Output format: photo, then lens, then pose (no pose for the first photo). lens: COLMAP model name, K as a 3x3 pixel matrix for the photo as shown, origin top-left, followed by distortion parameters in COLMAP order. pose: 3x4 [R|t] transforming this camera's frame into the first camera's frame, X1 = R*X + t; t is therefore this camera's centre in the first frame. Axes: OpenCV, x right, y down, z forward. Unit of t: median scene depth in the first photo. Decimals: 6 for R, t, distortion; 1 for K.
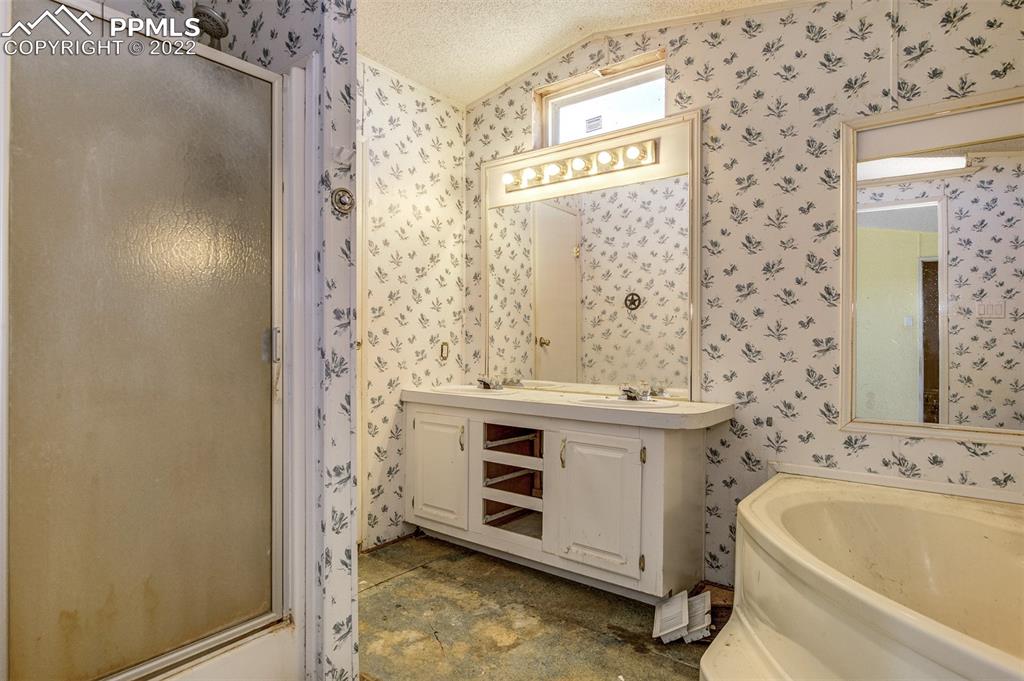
lens RADIAL K [[569.3, 0, 502.6], [0, 569.3, 338.0], [0, 0, 1]] dist [-0.003868, 0.000761]
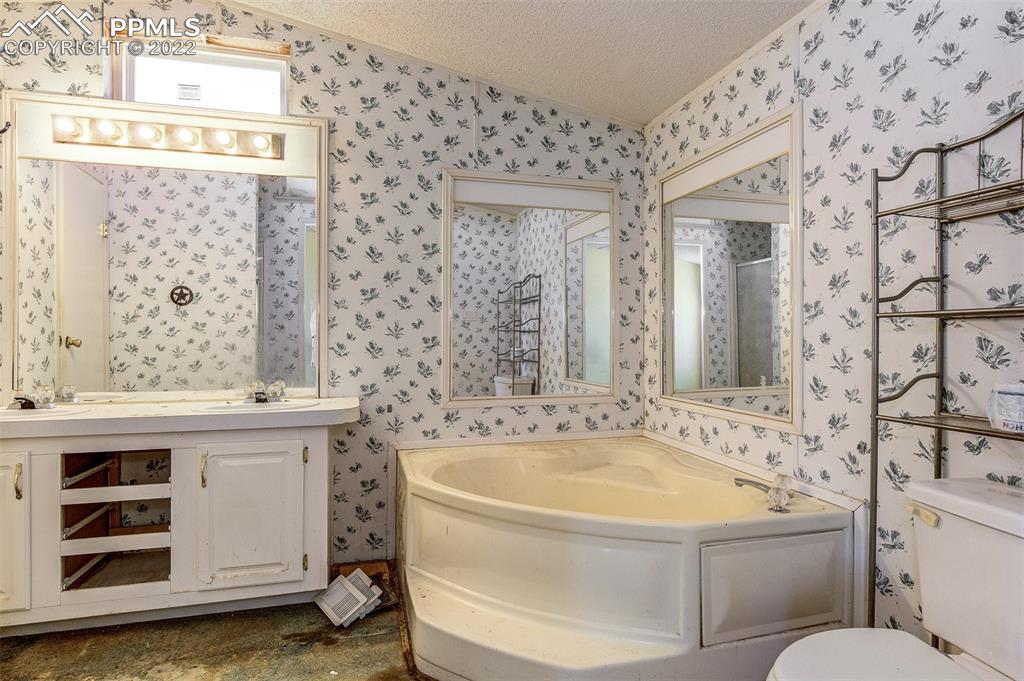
lens RADIAL K [[569.3, 0, 502.7], [0, 569.3, 338.8], [0, 0, 1]] dist [-0.003868, 0.000761]
pose [[0.590678, -0.008790, 0.806860, -0.316277], [0.002838, 0.999957, 0.008817, -0.005227], [-0.806902, -0.002918, 0.590678, 0.116543]]
